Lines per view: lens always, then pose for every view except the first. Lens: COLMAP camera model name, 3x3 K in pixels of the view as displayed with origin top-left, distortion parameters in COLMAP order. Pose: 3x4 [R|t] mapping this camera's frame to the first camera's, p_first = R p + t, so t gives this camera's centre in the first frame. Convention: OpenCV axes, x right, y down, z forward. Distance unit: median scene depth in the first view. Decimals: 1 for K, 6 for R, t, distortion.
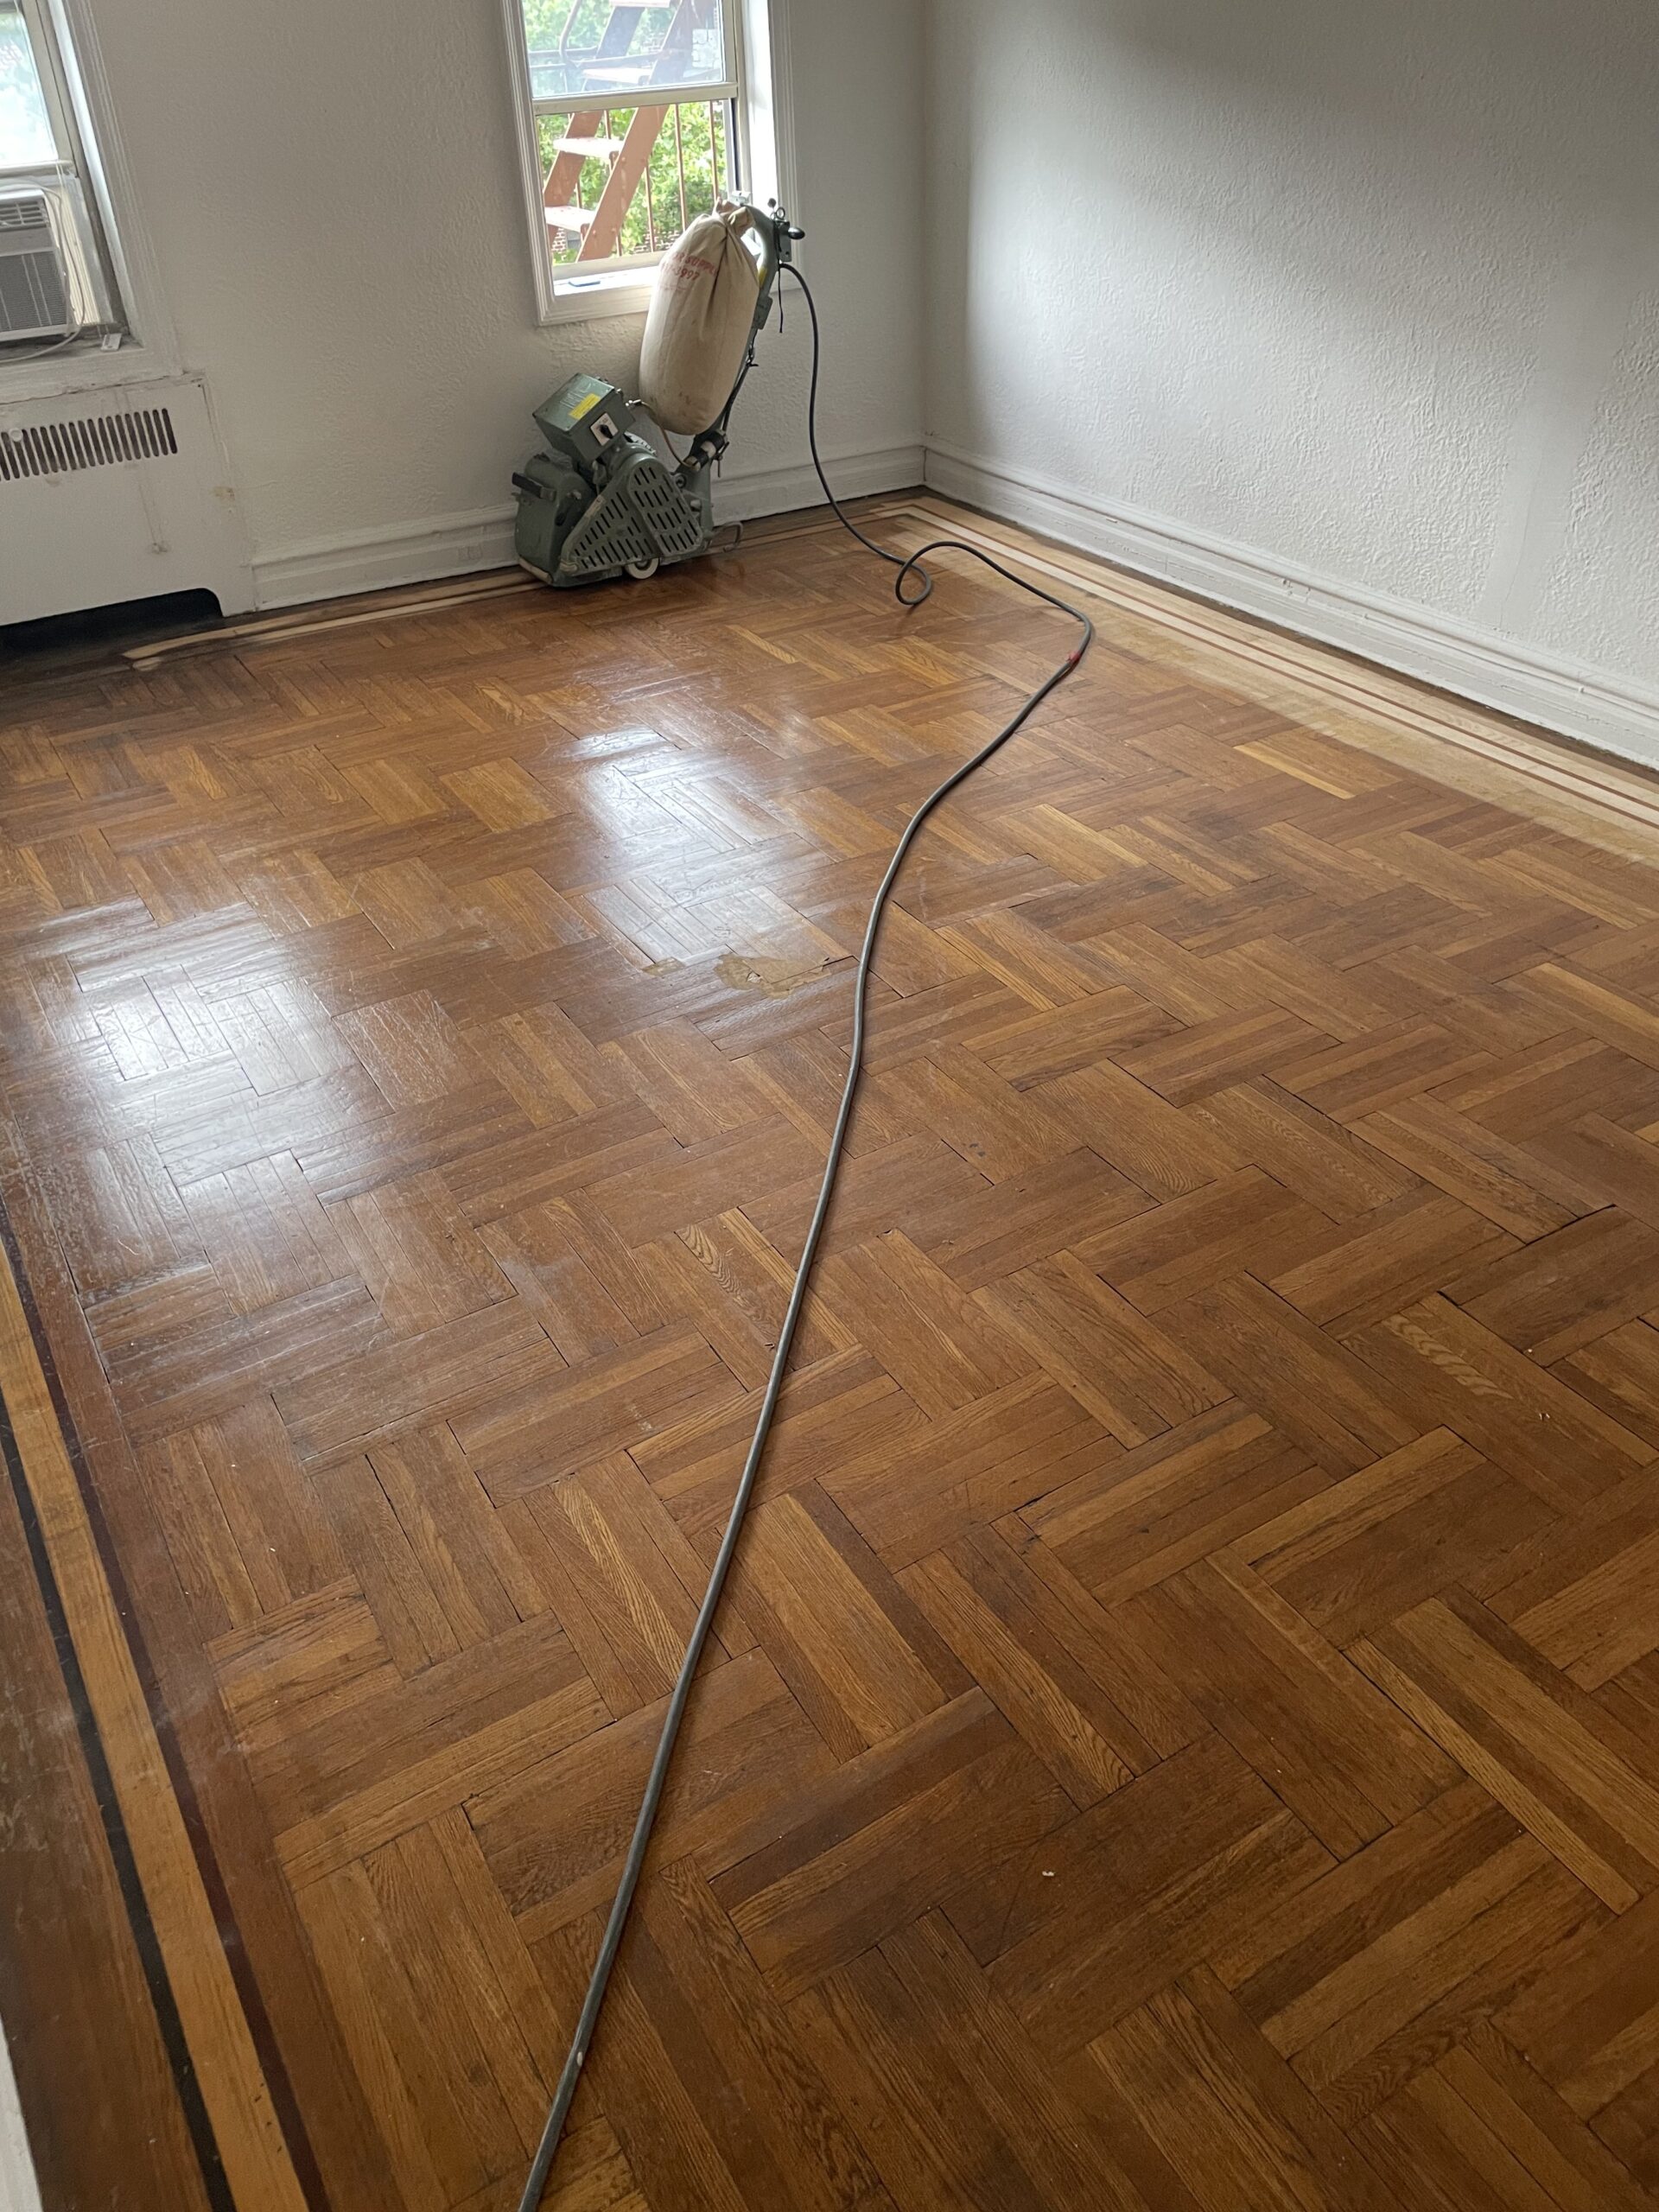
lens RADIAL K [[1671.6, 0, 874.6], [0, 1671.6, 1101.6], [0, 0, 1]] dist [0.072594, -0.103824]
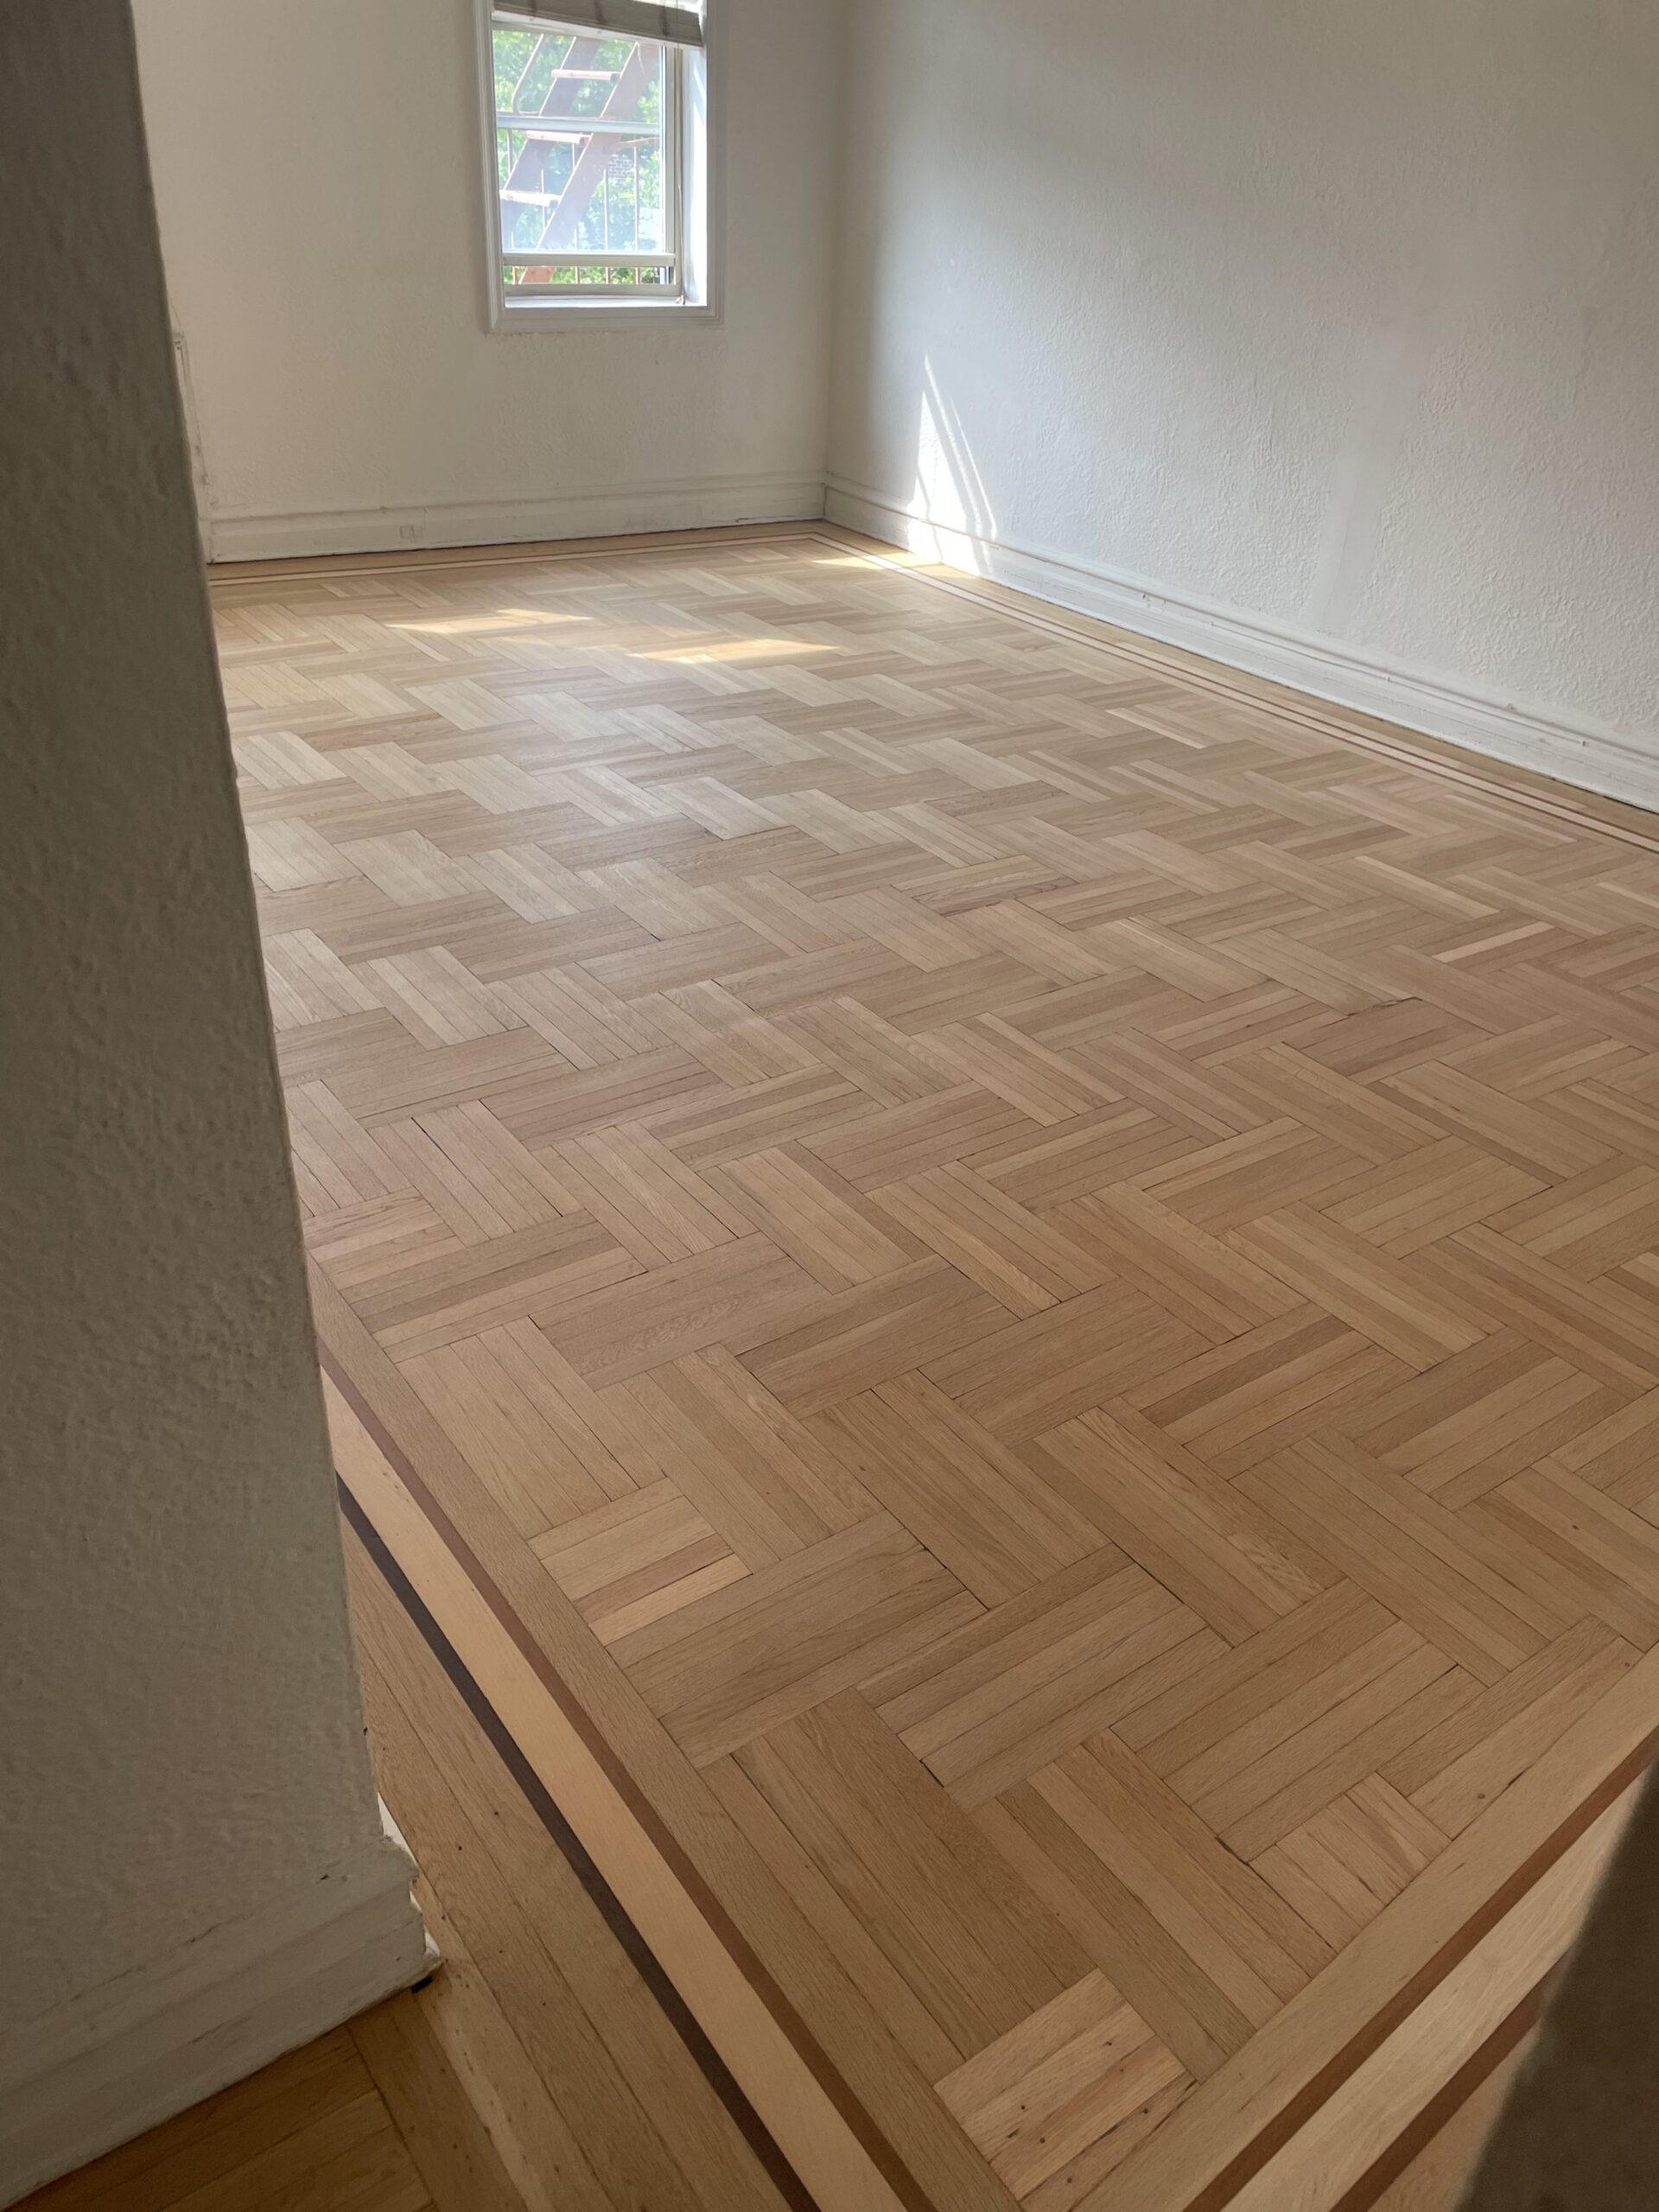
lens RADIAL K [[1671.6, 0, 874.6], [0, 1671.6, 1101.6], [0, 0, 1]] dist [0.072594, -0.103824]
pose [[0.993105, 0.043011, 0.109057, -0.084595], [-0.034463, 0.996272, -0.079087, 0.220687], [-0.112052, 0.074784, 0.990884, -0.167583]]
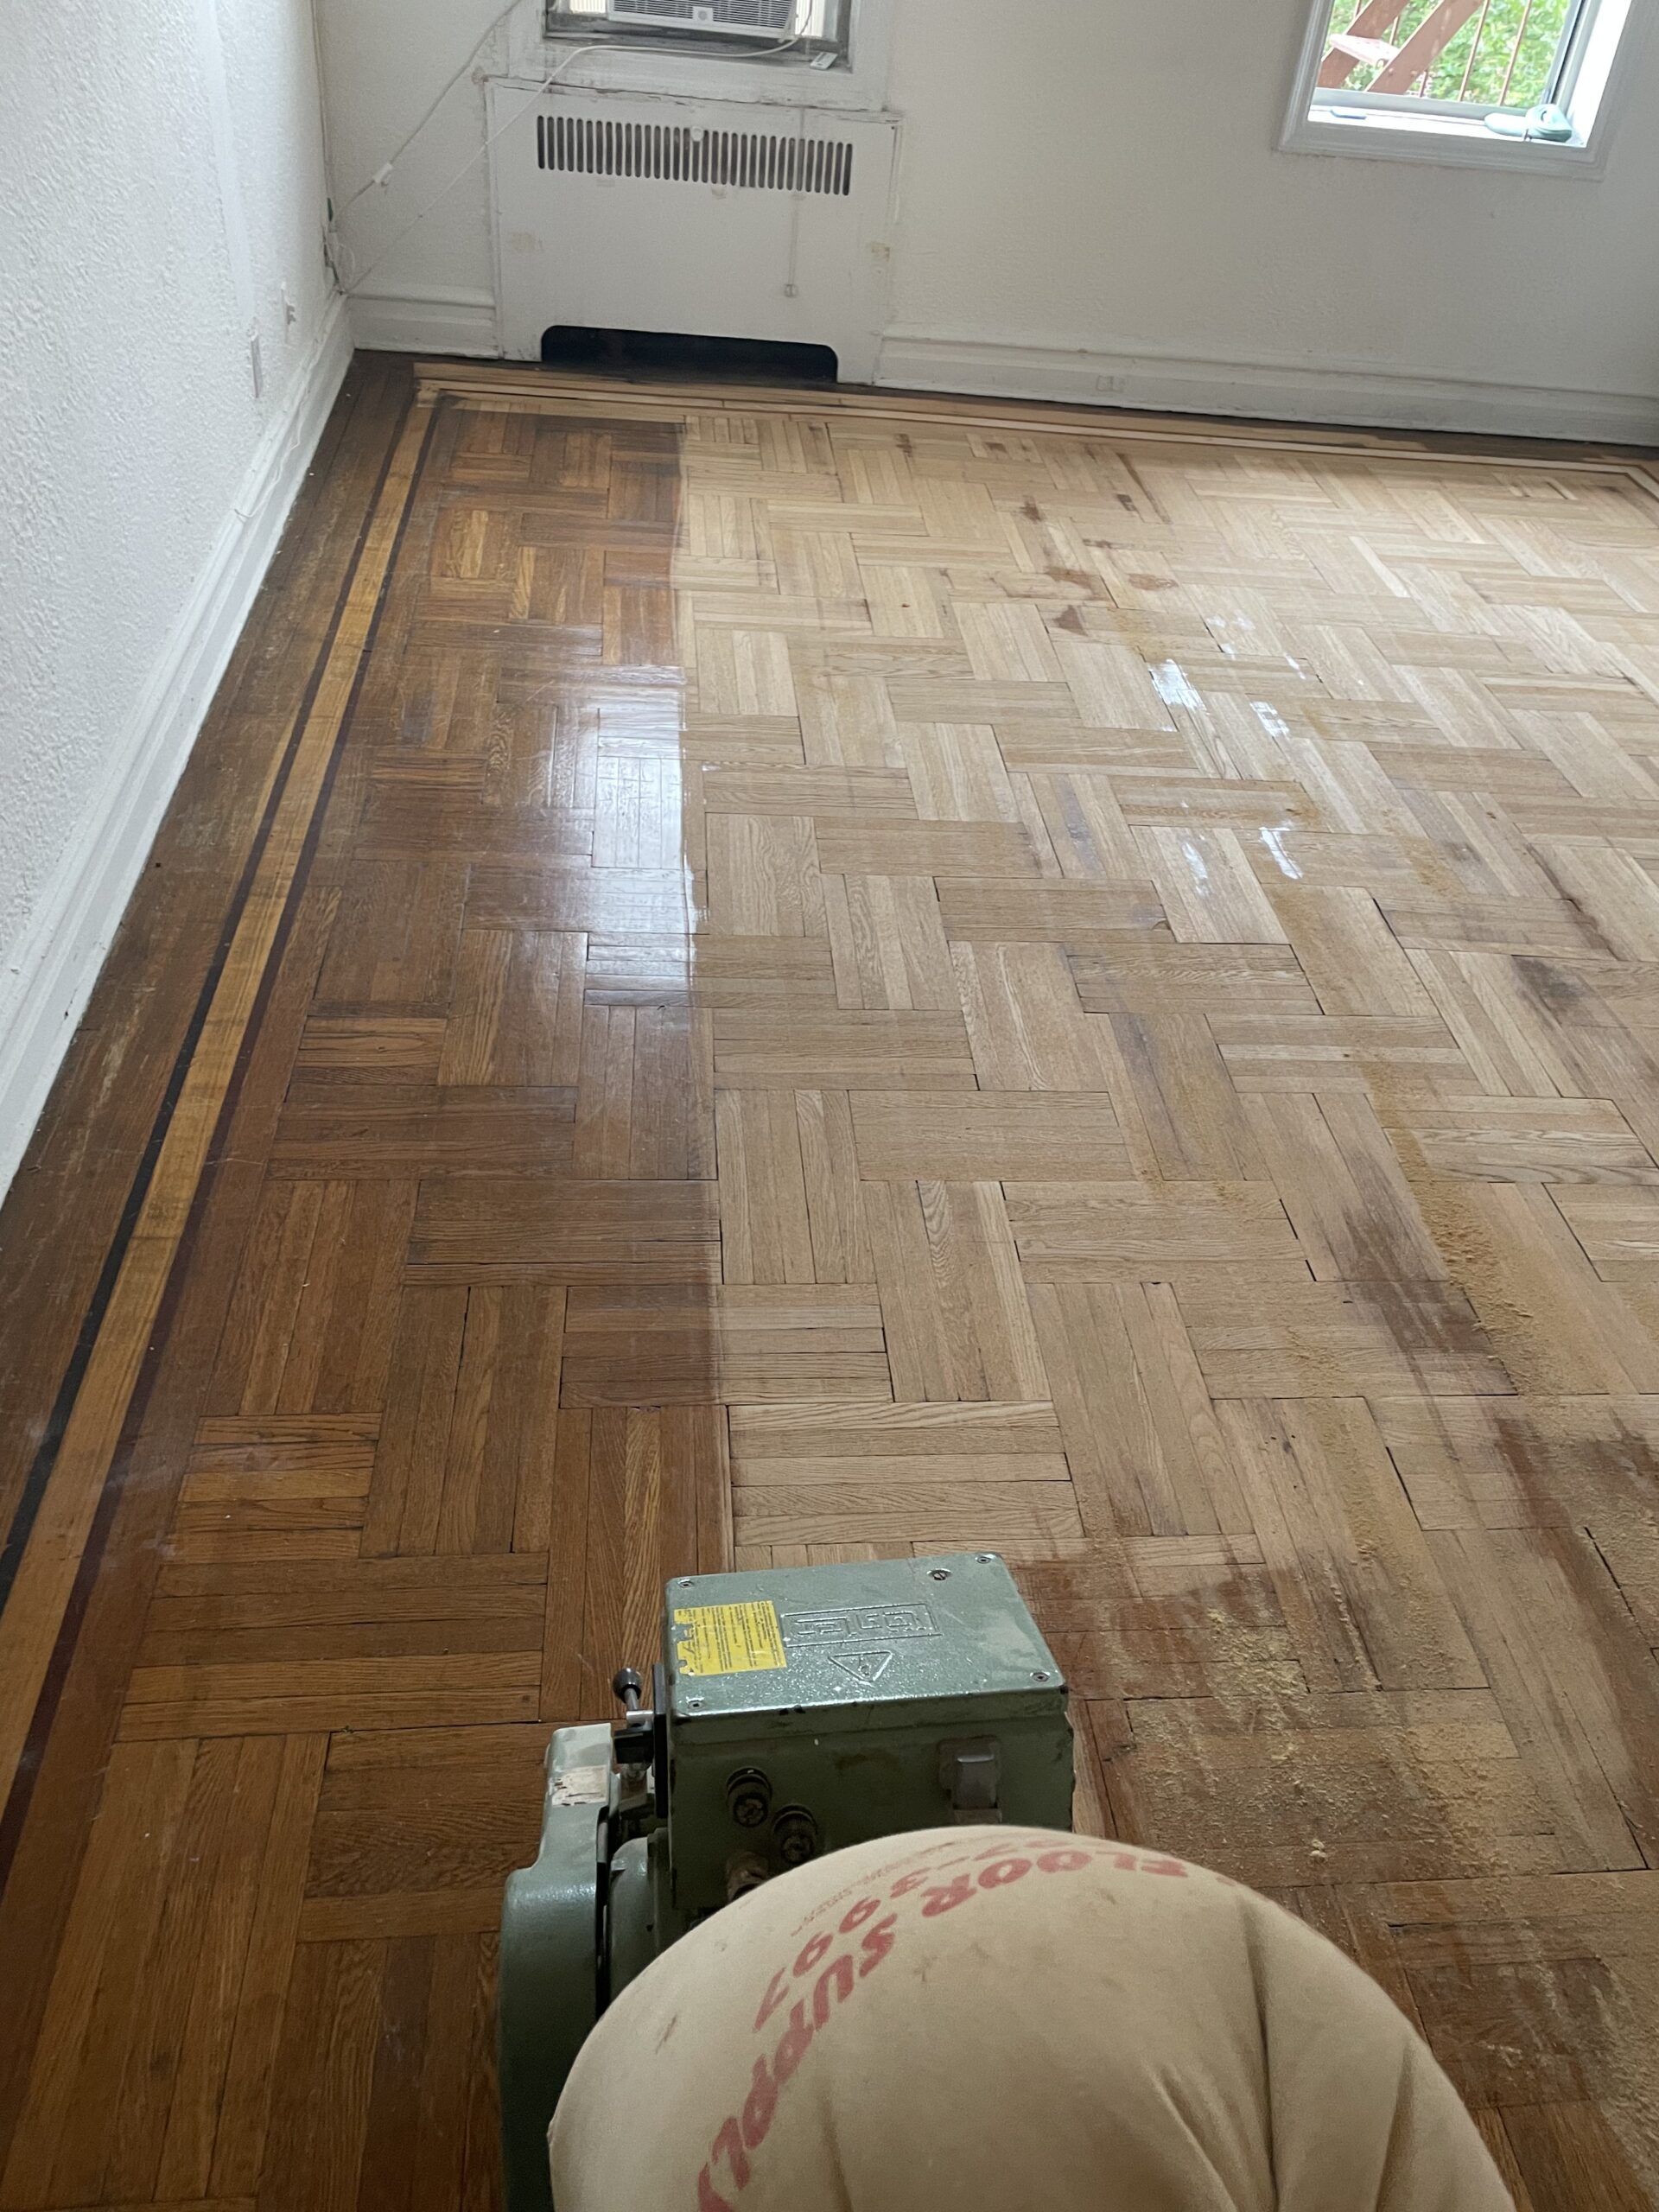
lens RADIAL K [[1671.6, 0, 874.6], [0, 1671.6, 1101.6], [0, 0, 1]] dist [0.072594, -0.103824]
pose [[0.888688, 0.367950, -0.273580, 0.069179], [-0.351790, 0.929845, 0.107849, -0.037655], [0.294070, 0.000398, 0.955784, 0.179616]]
